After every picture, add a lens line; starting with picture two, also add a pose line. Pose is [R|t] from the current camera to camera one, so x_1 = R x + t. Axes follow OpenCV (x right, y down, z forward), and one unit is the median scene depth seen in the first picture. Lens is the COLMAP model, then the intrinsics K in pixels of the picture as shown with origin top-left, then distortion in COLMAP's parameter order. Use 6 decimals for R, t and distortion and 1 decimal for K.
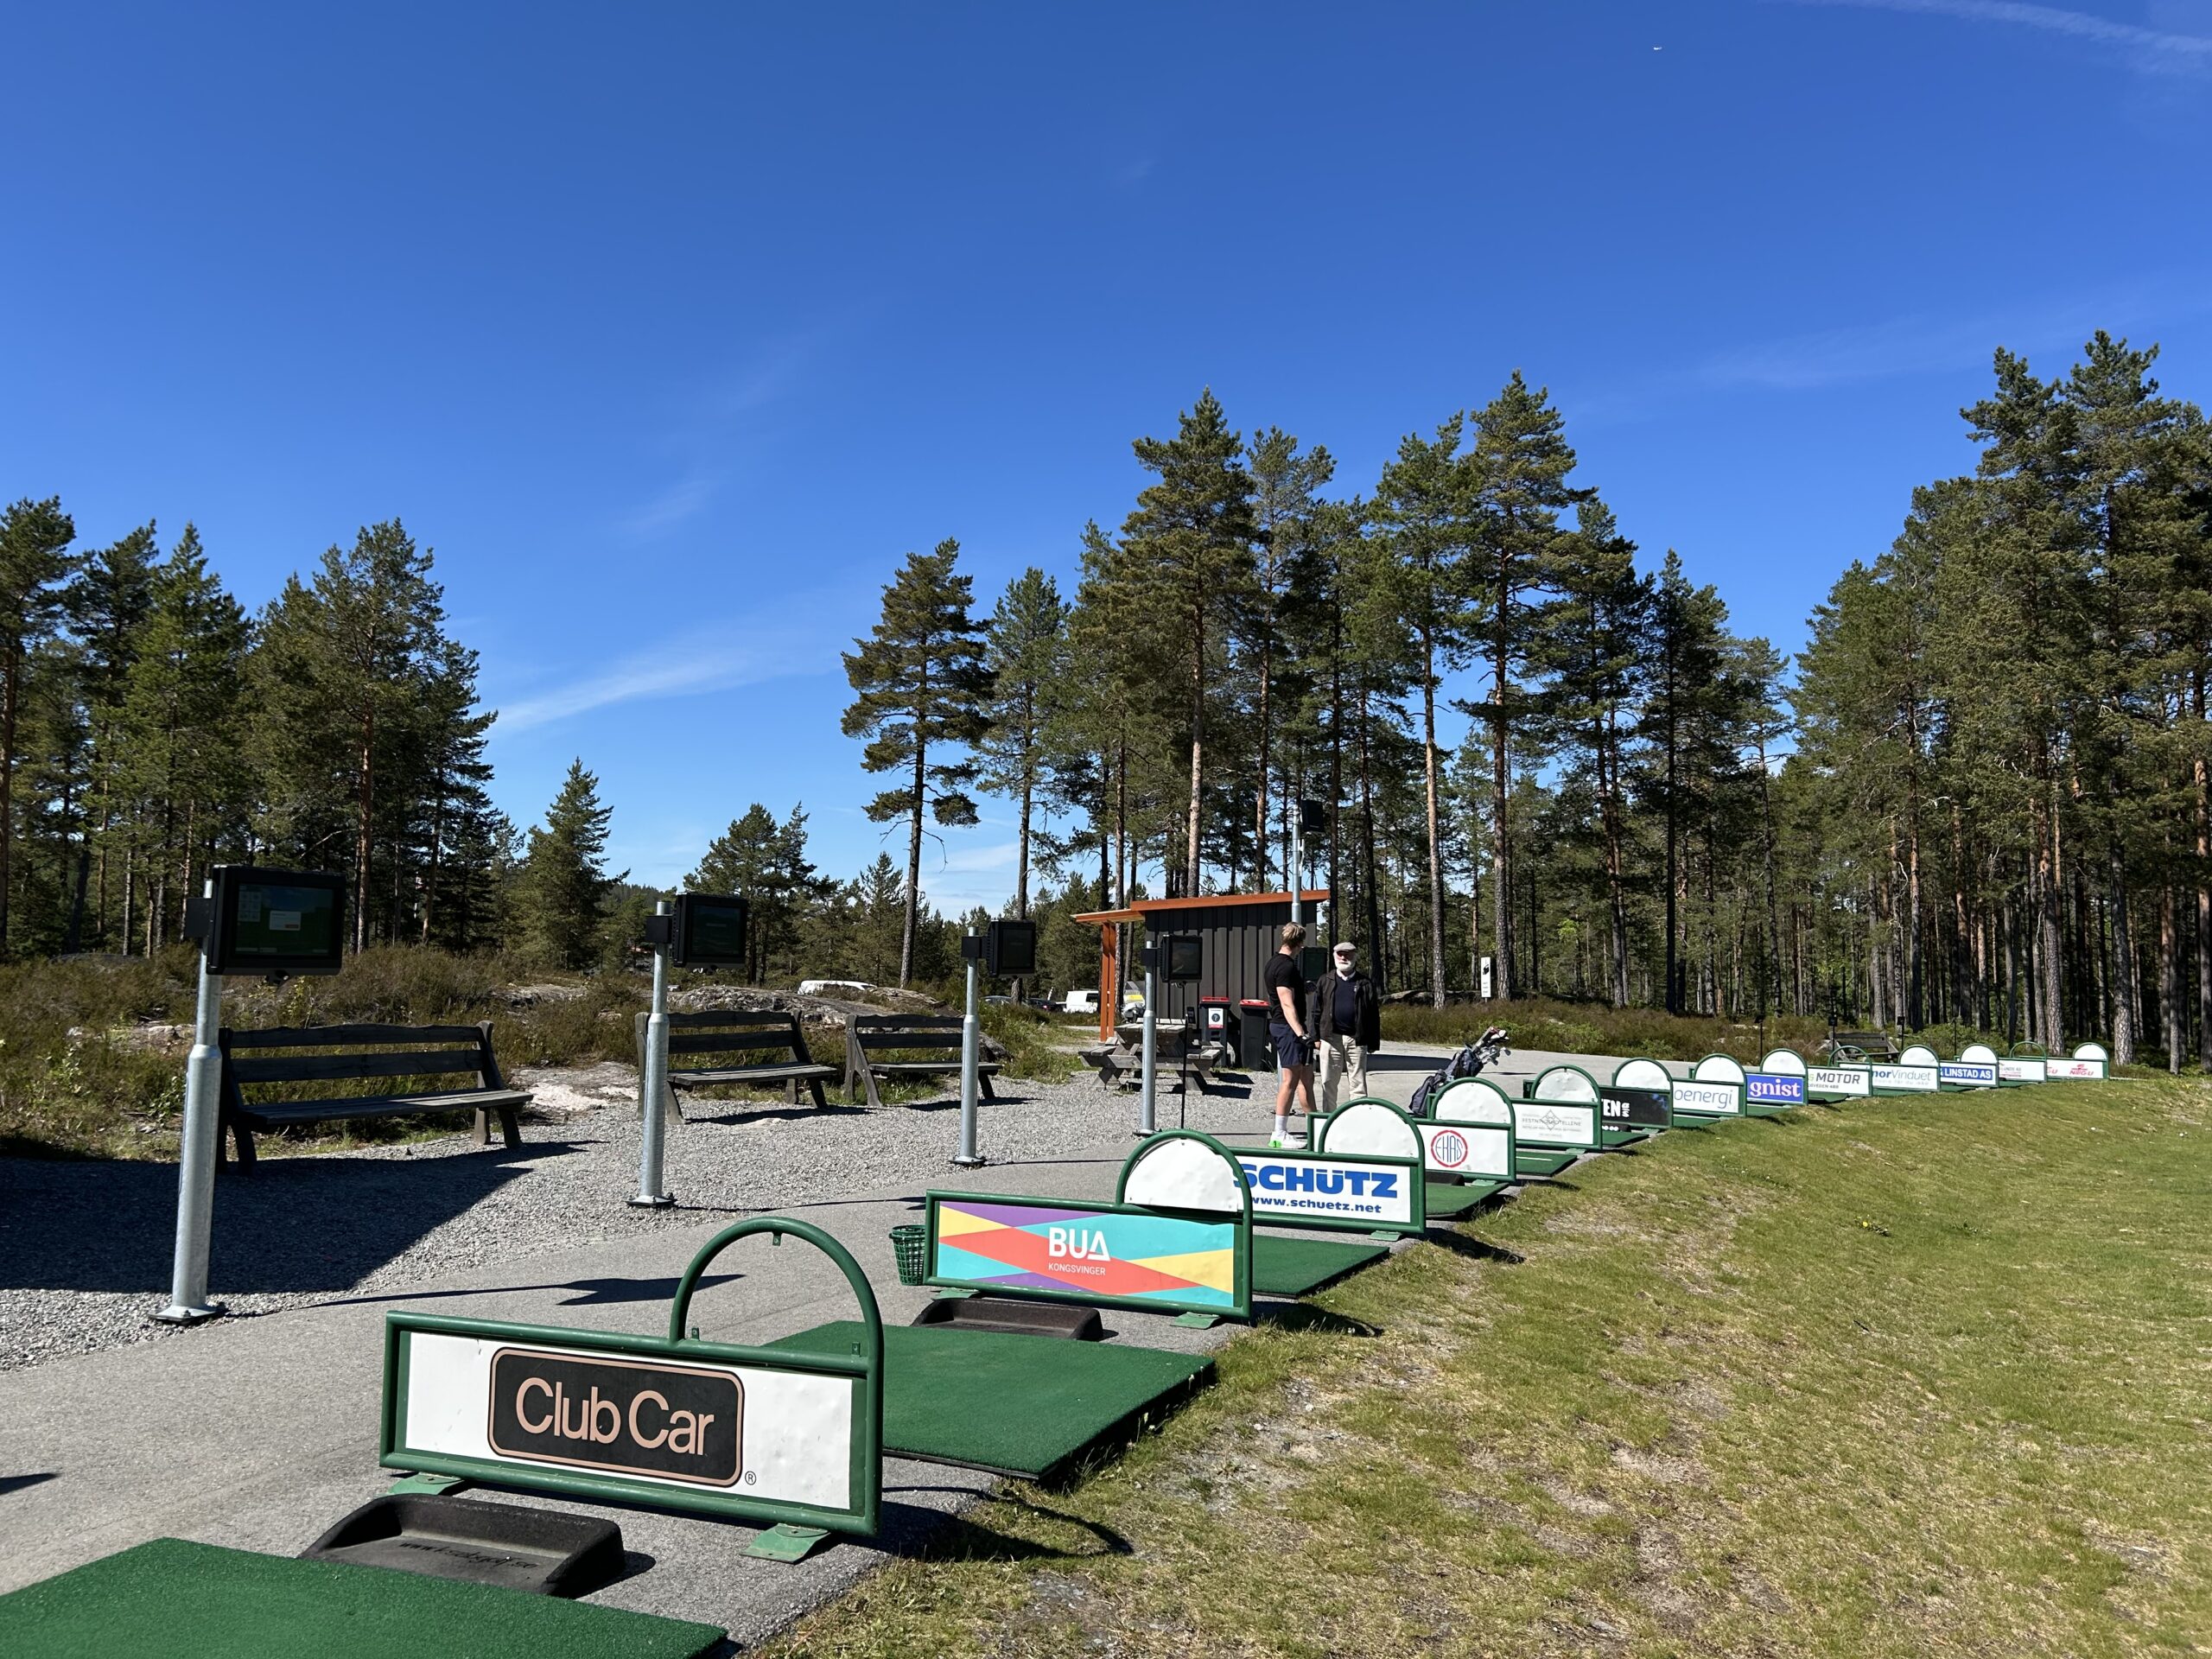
lens RADIAL K [[1732.8, 0, 1106.0], [0, 1732.8, 829.5], [0, 0, 1]] dist [0.194067, -0.000444]
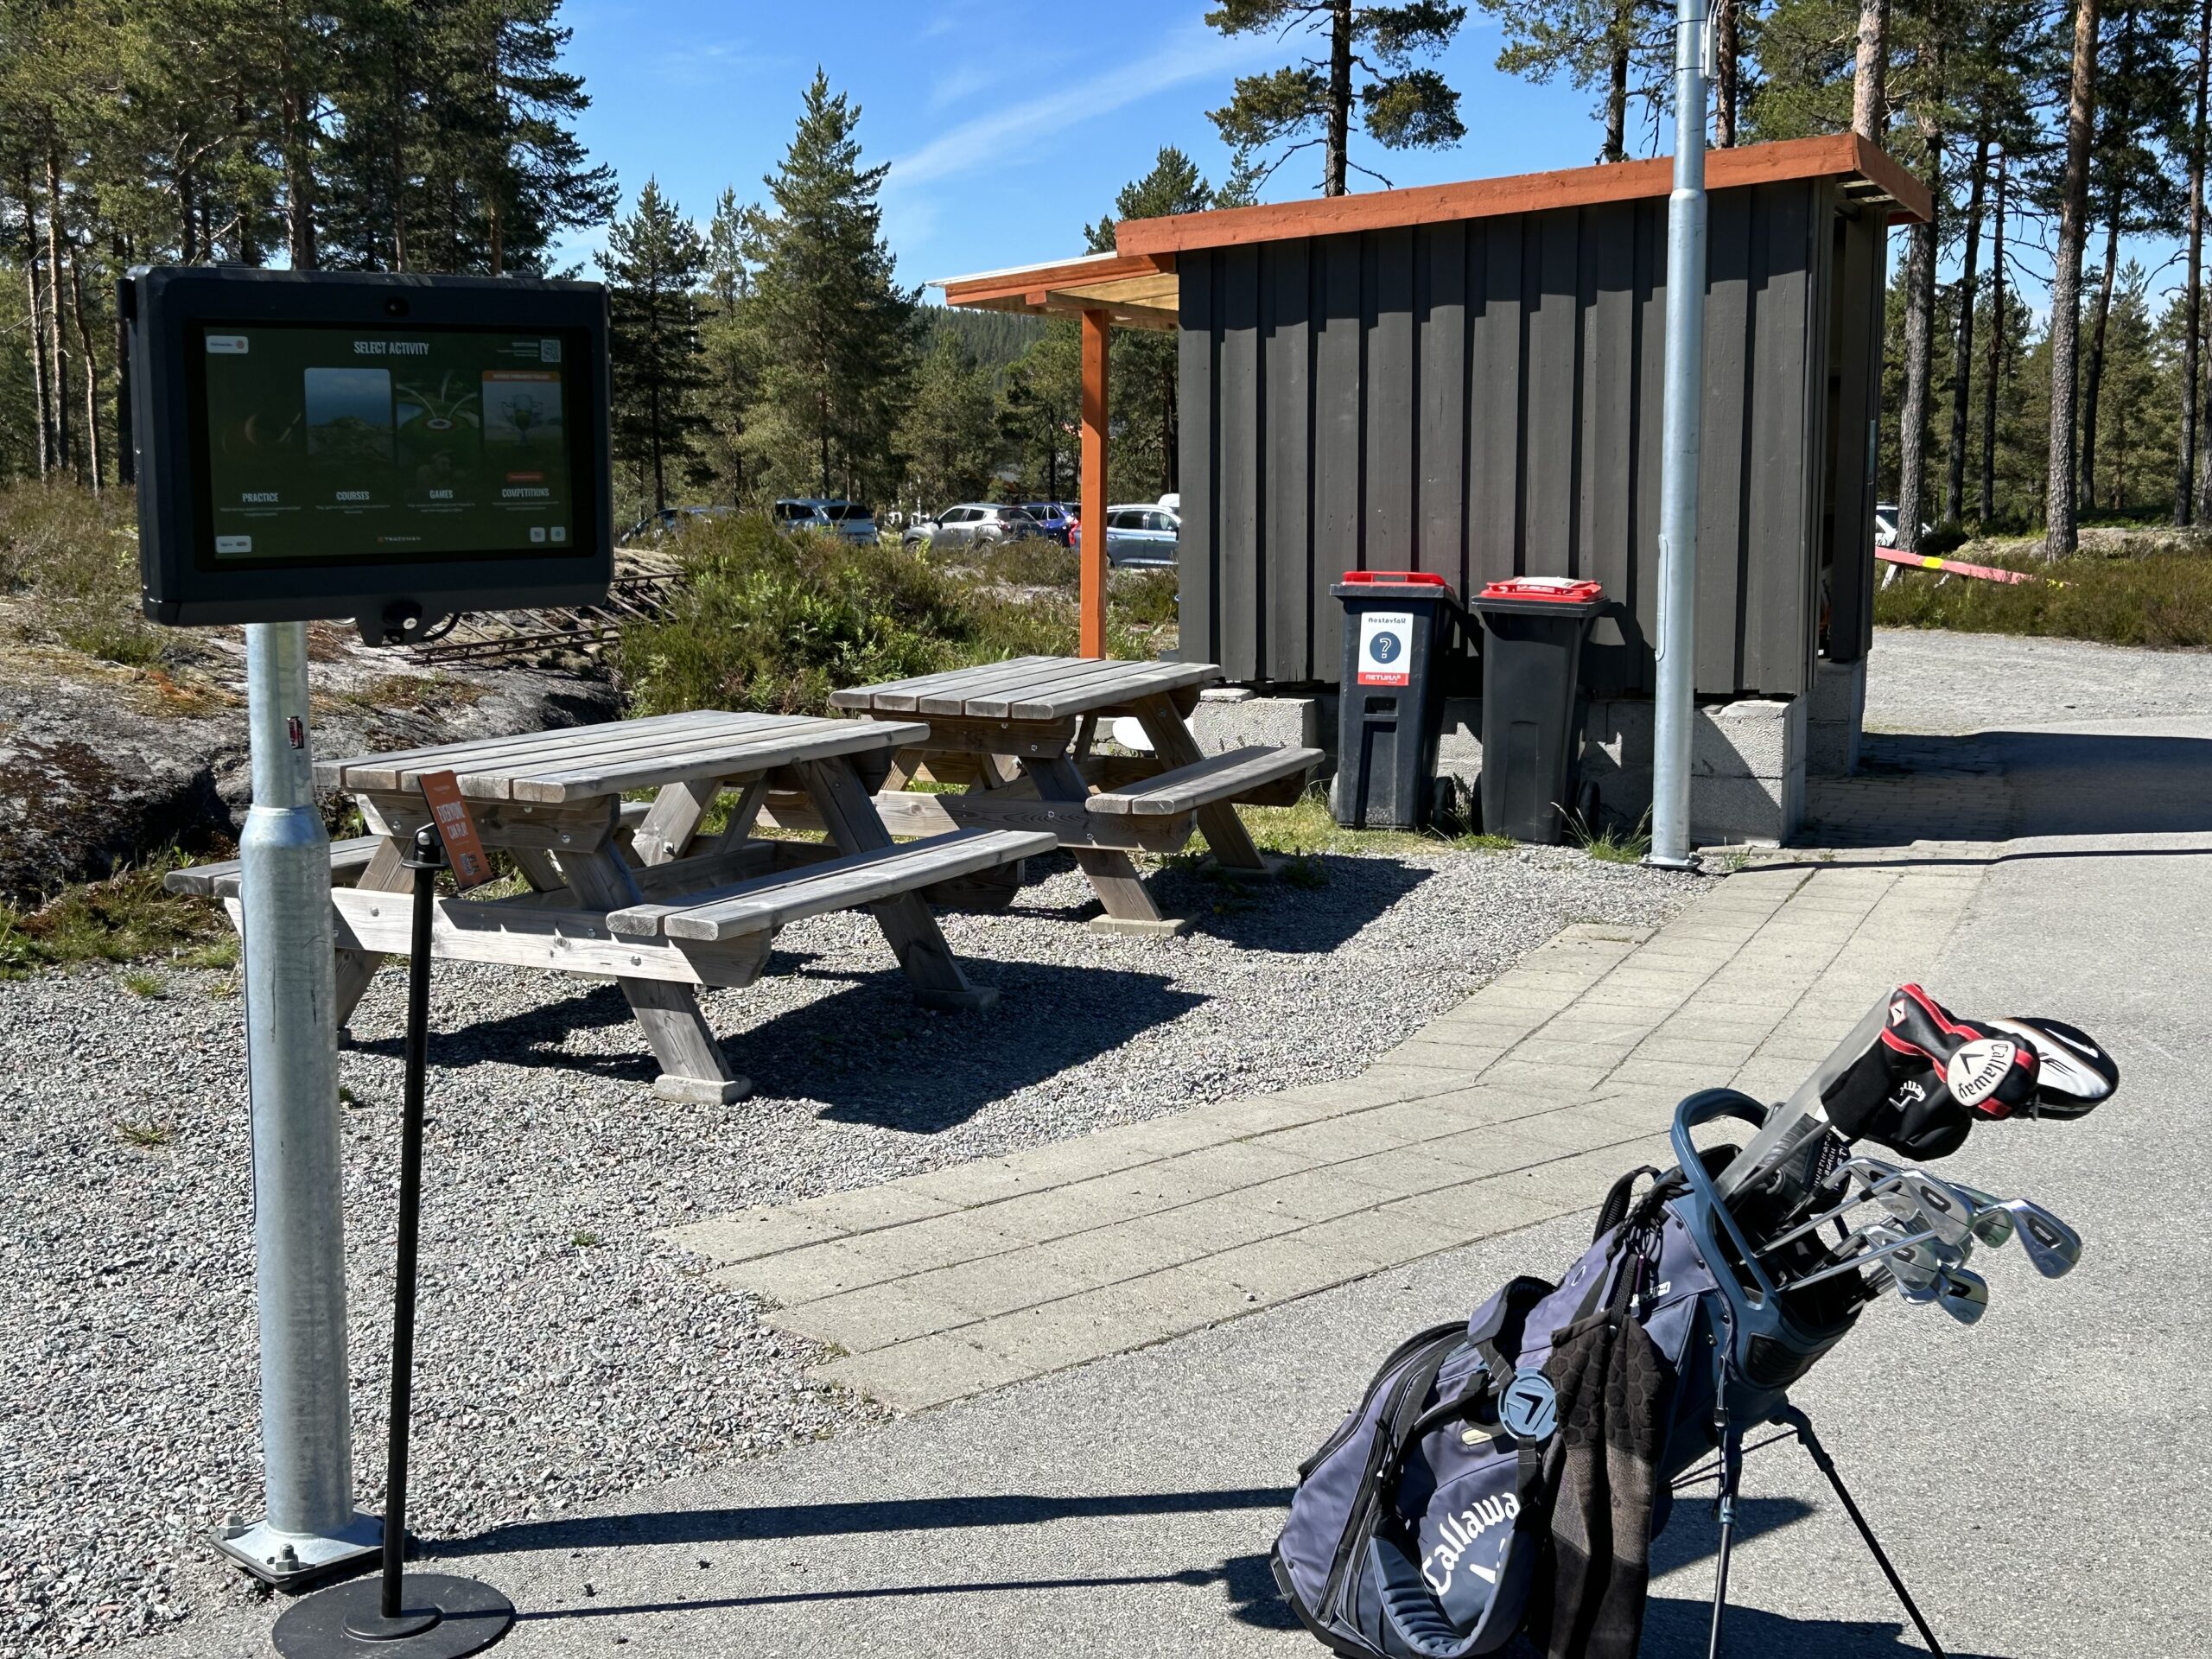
lens RADIAL K [[2896.8, 0, 1106.0], [0, 2896.8, 829.5], [0, 0, 1]] dist [0.066619, -0.099471]
pose [[0.954314, 0.021787, -0.298012, 0.064426], [0.039114, 0.979648, 0.196875, 0.019442], [0.296236, -0.199537, 0.934039, 0.236587]]
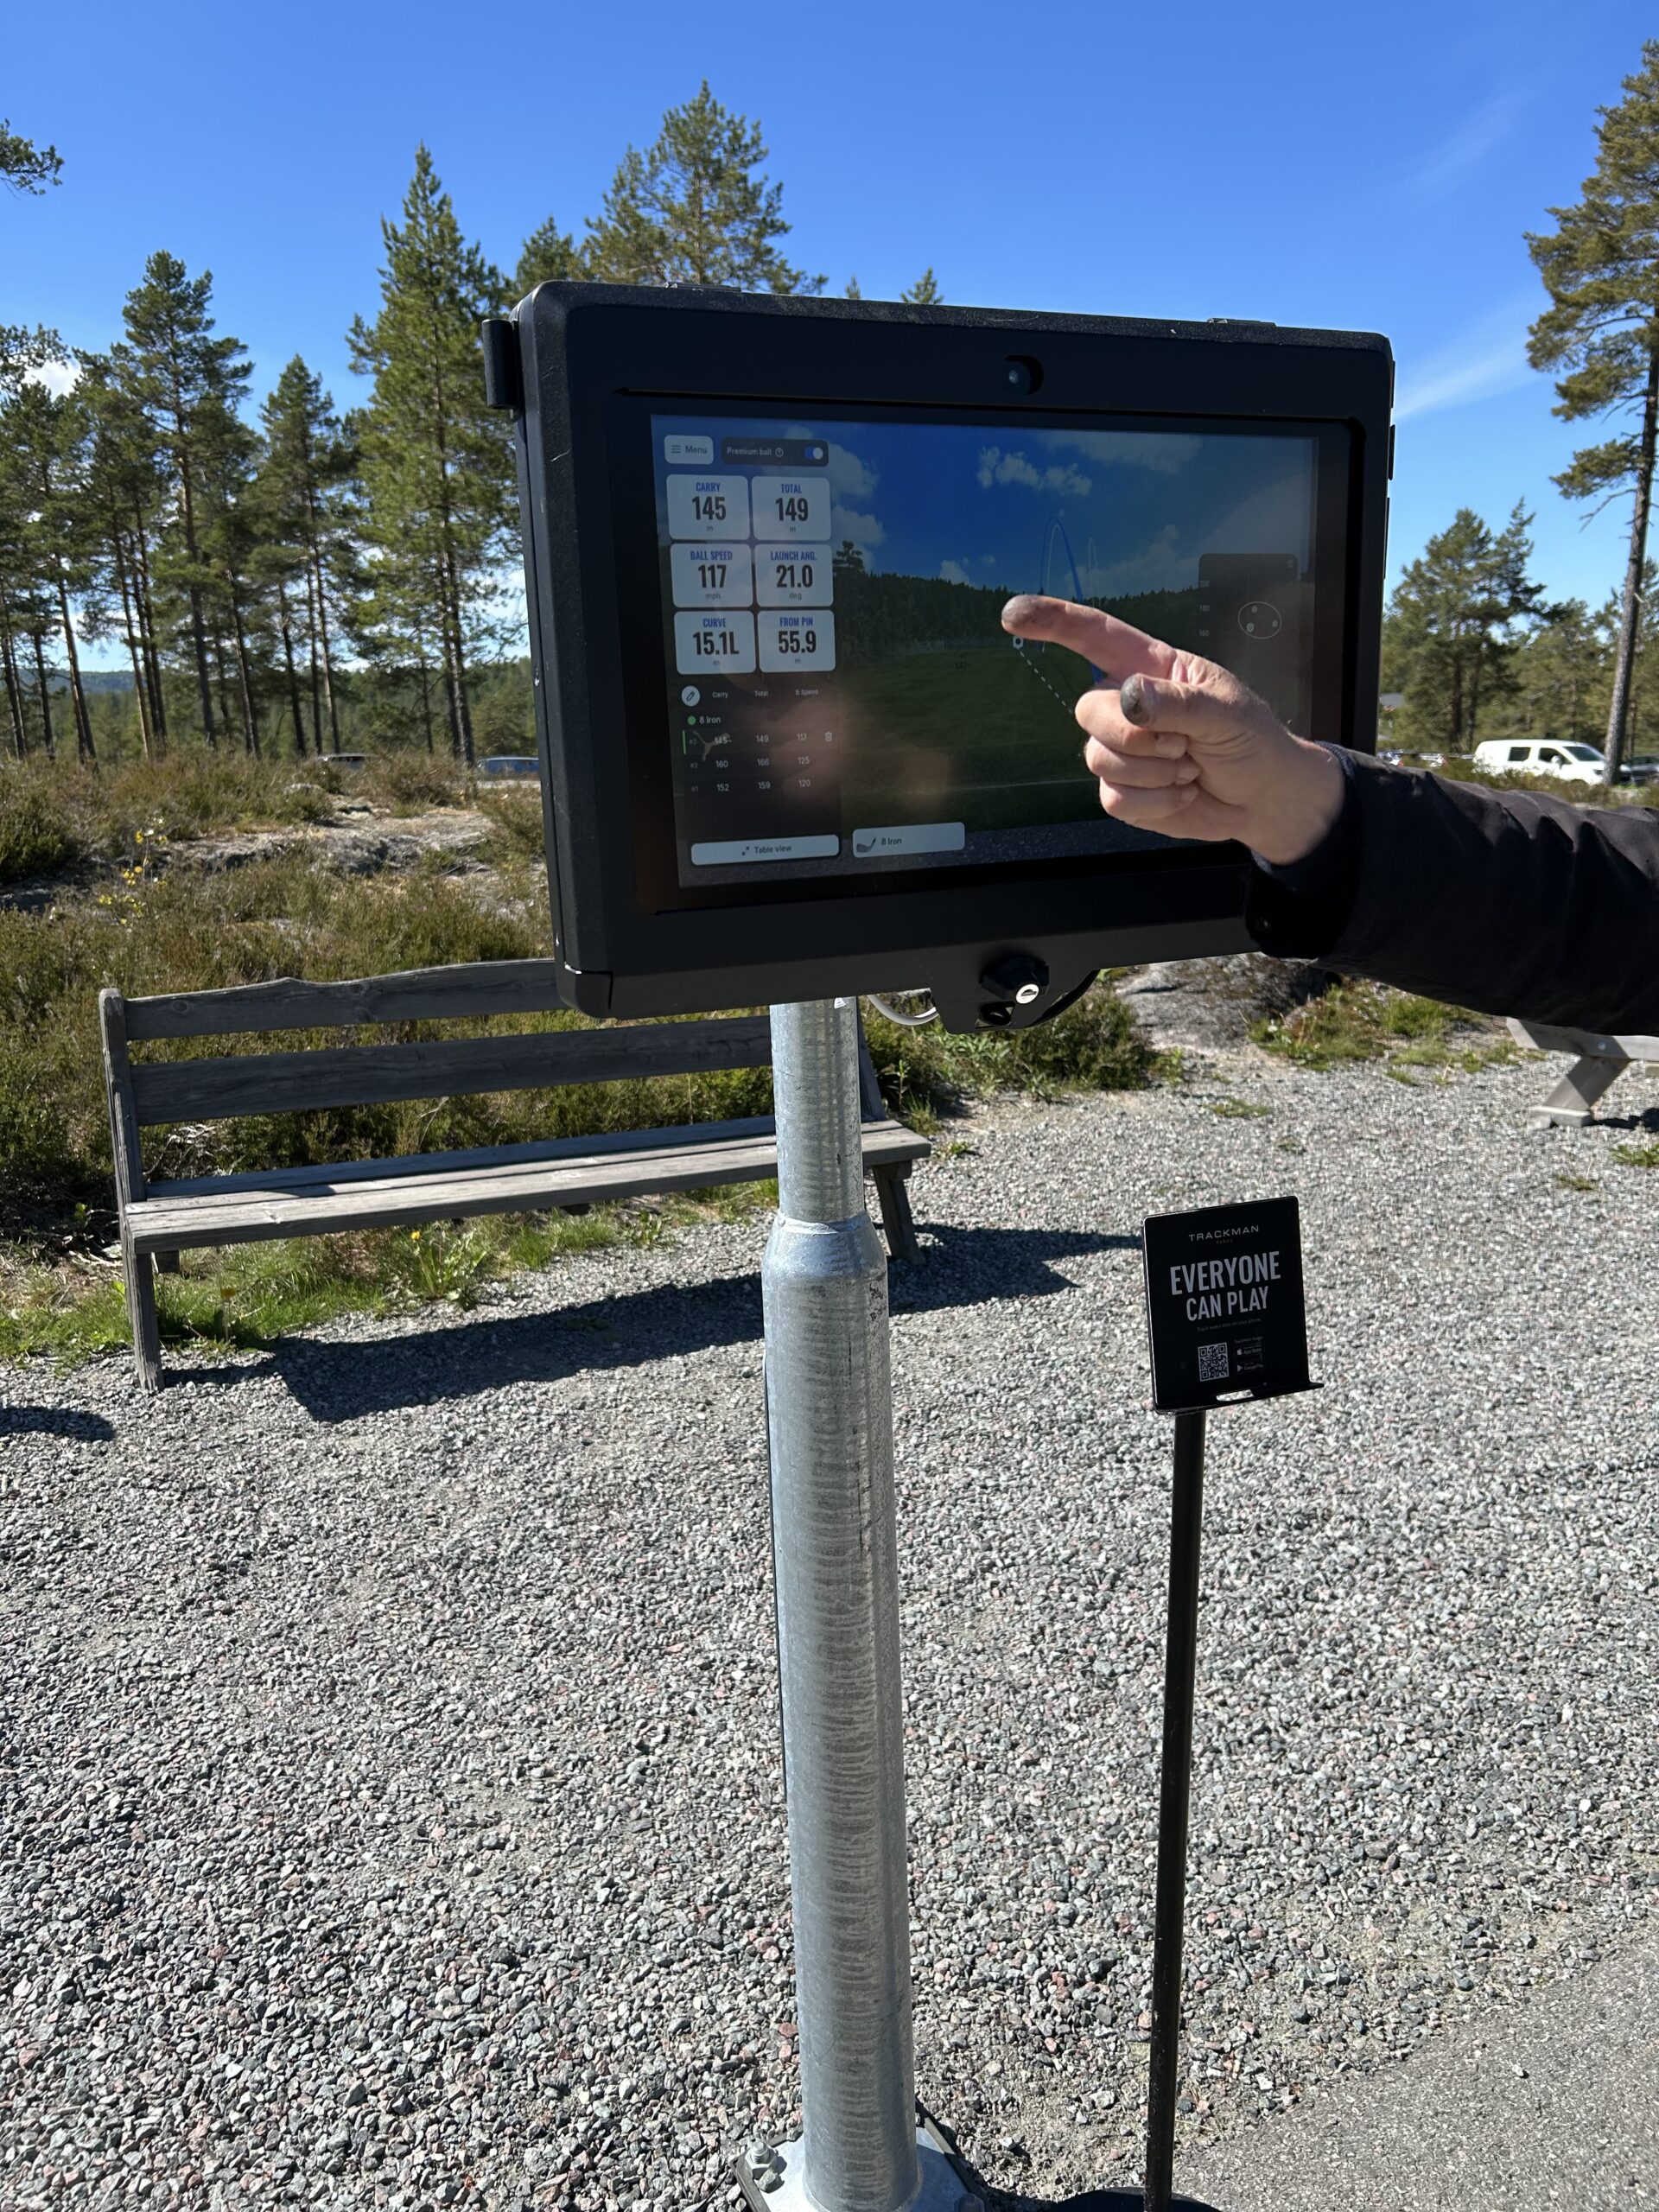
lens RADIAL K [[1744.8, 0, 782.1], [0, 1744.8, 1138.8], [0, 0, 1]] dist [0.059562, -0.071083]
pose [[0.822151, 0.076982, -0.564040, 0.019480], [0.096177, 0.957788, 0.270910, 0.017912], [0.561086, -0.276977, 0.780043, 0.226720]]
